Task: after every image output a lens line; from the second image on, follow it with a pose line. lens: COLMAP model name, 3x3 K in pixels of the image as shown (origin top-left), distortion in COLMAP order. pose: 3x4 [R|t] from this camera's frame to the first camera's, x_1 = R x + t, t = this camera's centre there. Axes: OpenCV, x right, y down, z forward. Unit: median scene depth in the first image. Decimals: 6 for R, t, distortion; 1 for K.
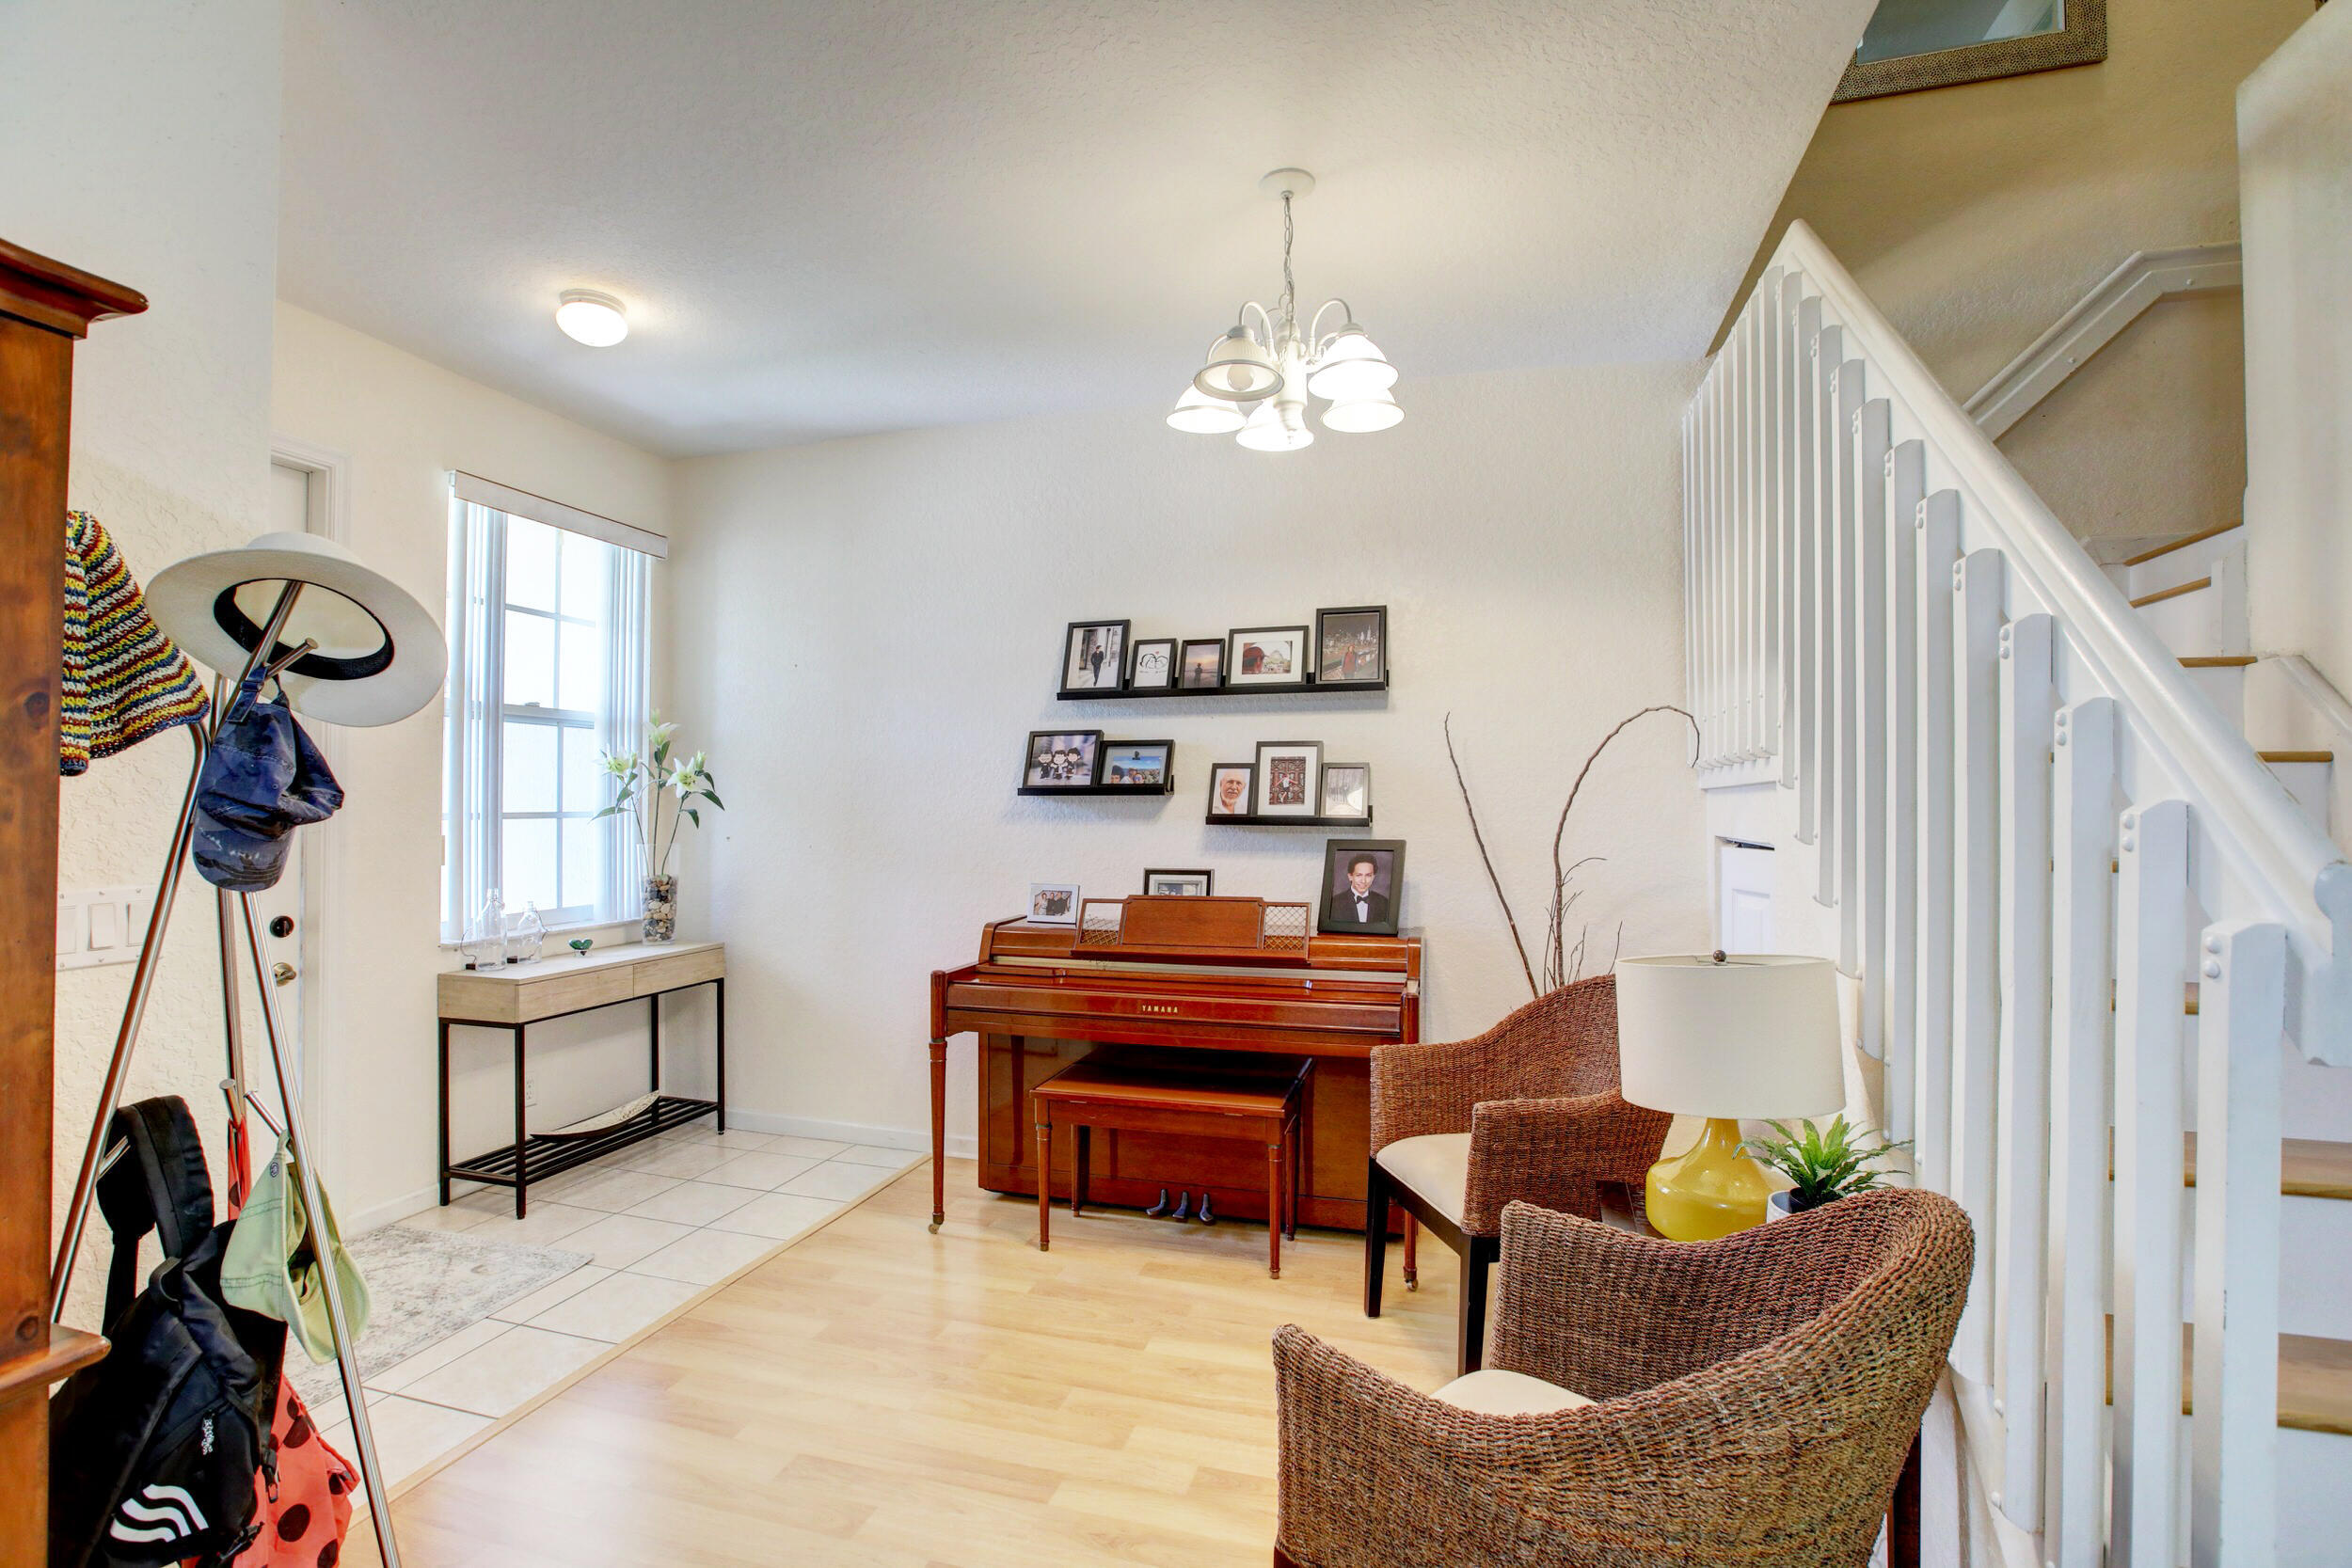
lens RADIAL K [[1080.2, 0, 1174.0], [0, 1080.2, 790.3], [0, 0, 1]] dist [-0.025261, 0.000120]
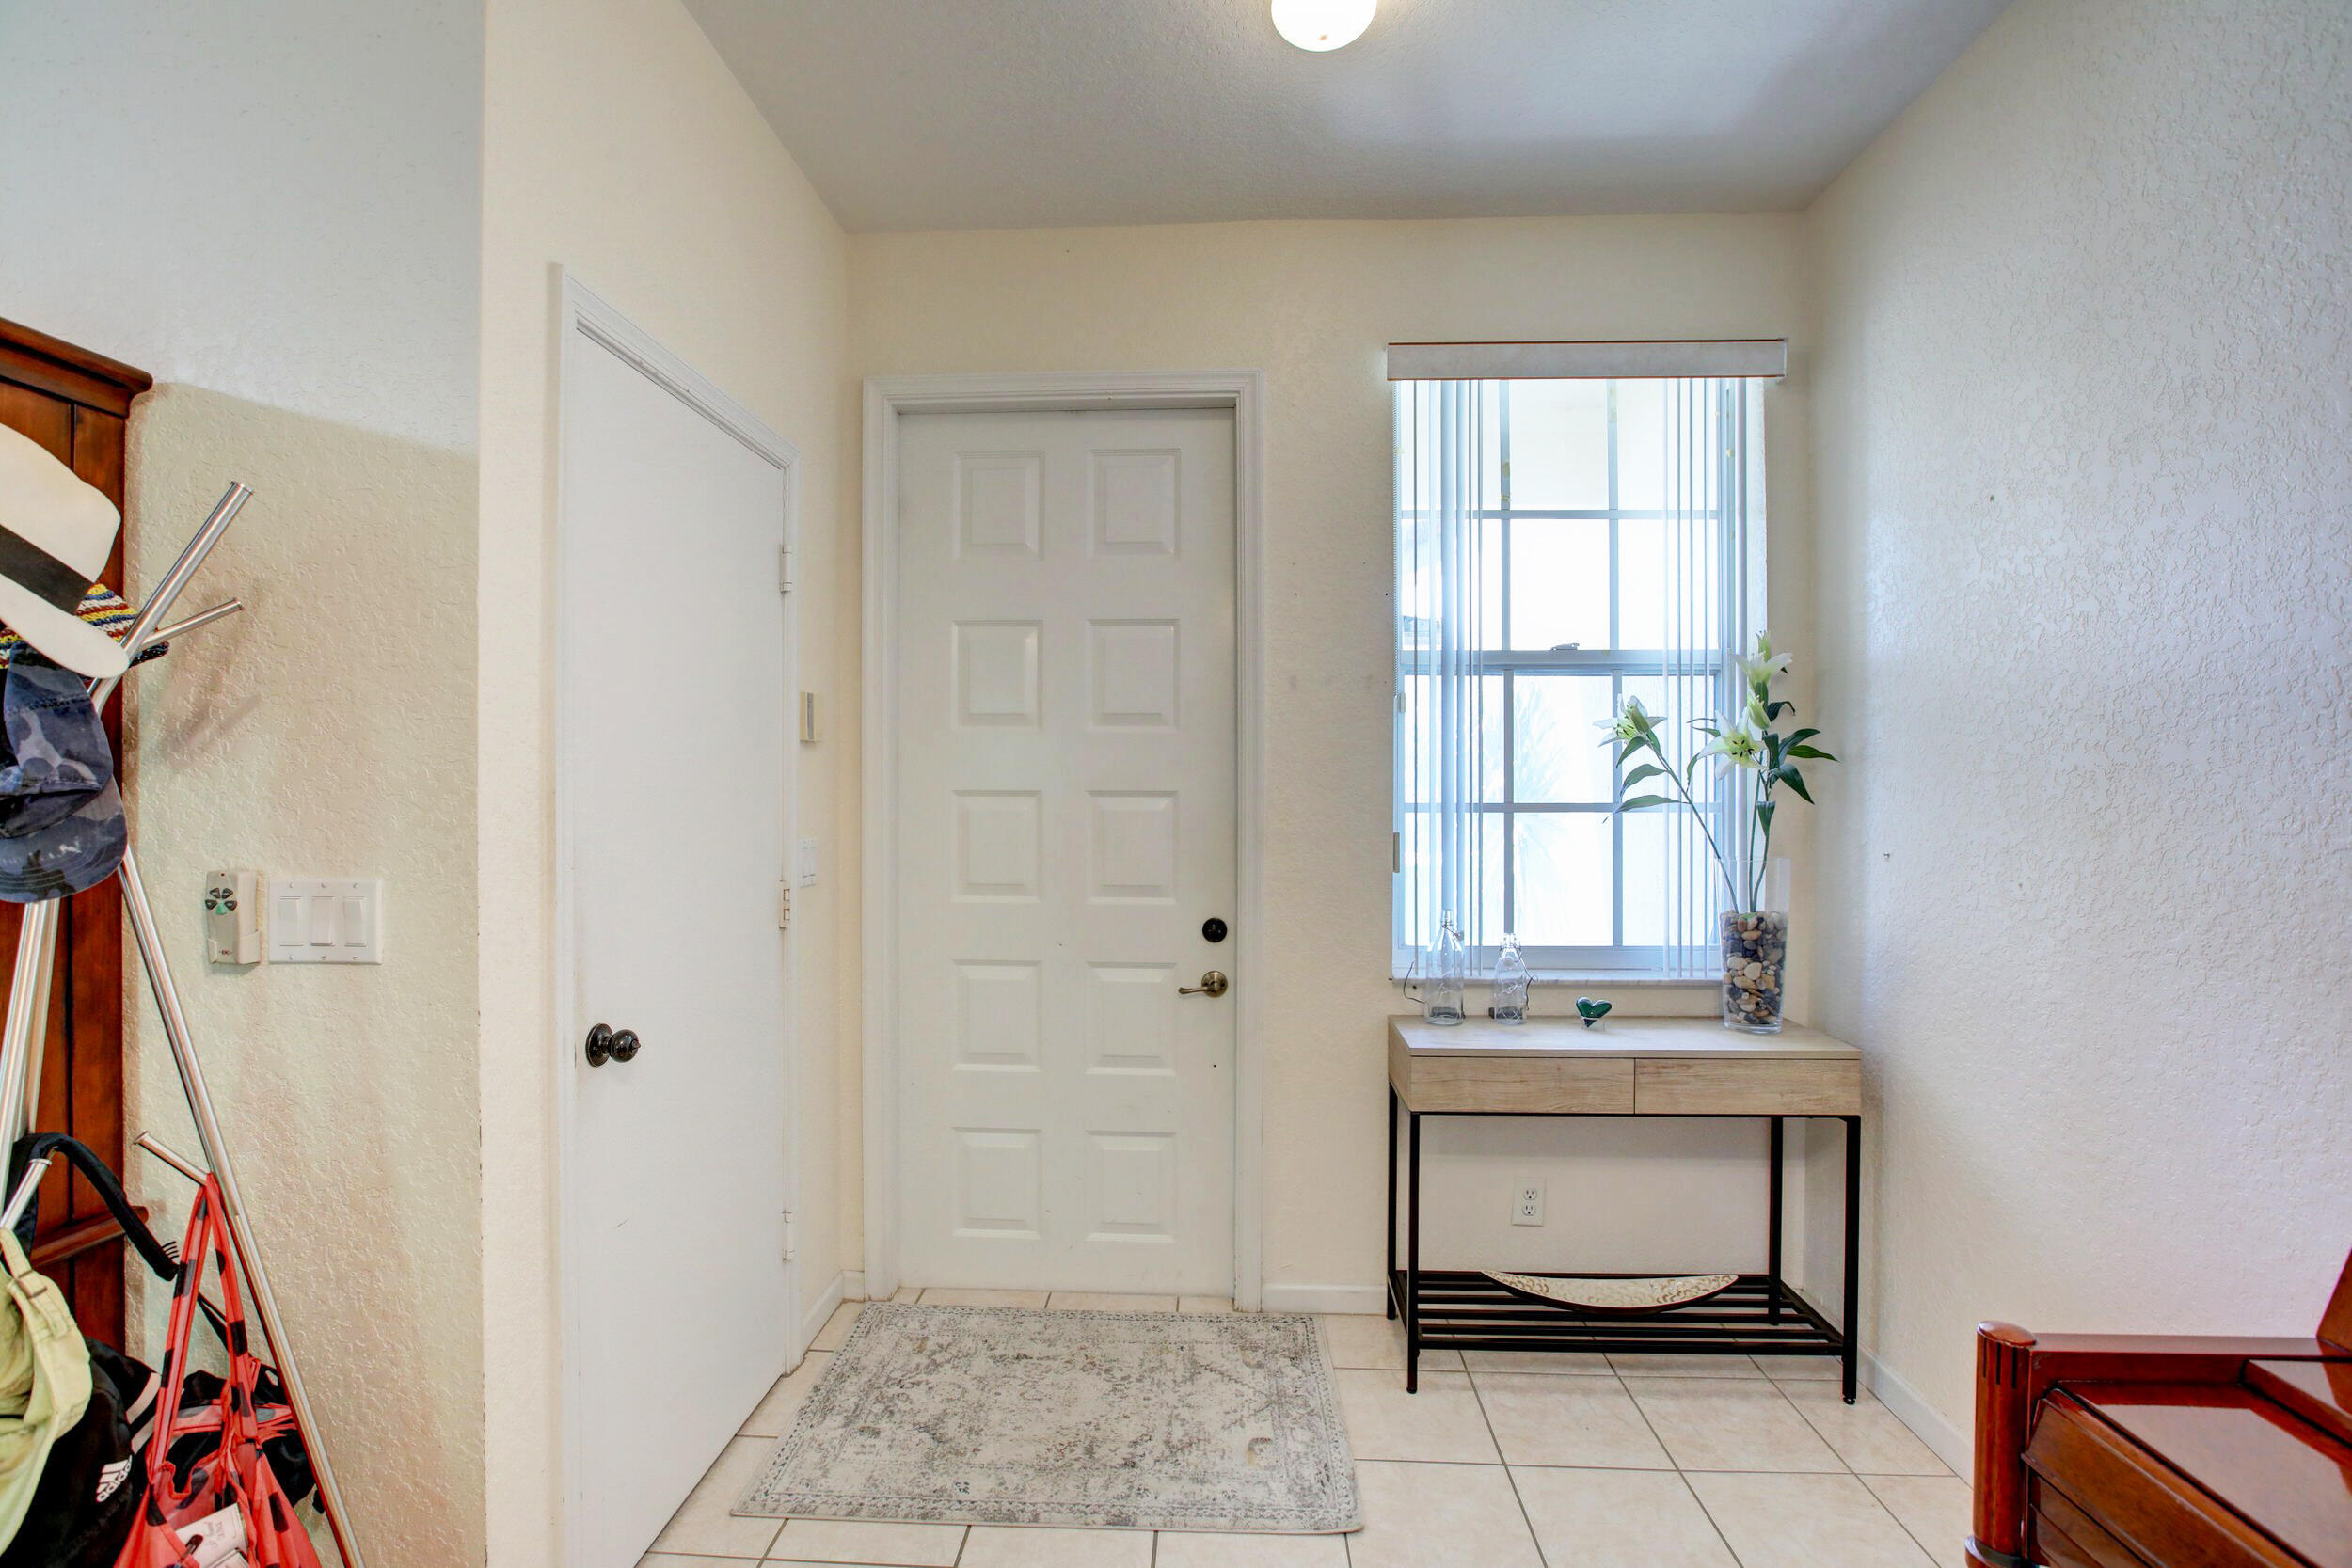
lens RADIAL K [[1080.2, 0, 1182.6], [0, 1080.2, 786.5], [0, 0, 1]] dist [-0.025261, 0.000120]
pose [[0.226035, 0.000164, -0.974119, 0.023453], [0.007489, 0.999970, 0.001906, 0.006440], [0.974090, -0.007726, 0.226027, 0.593018]]
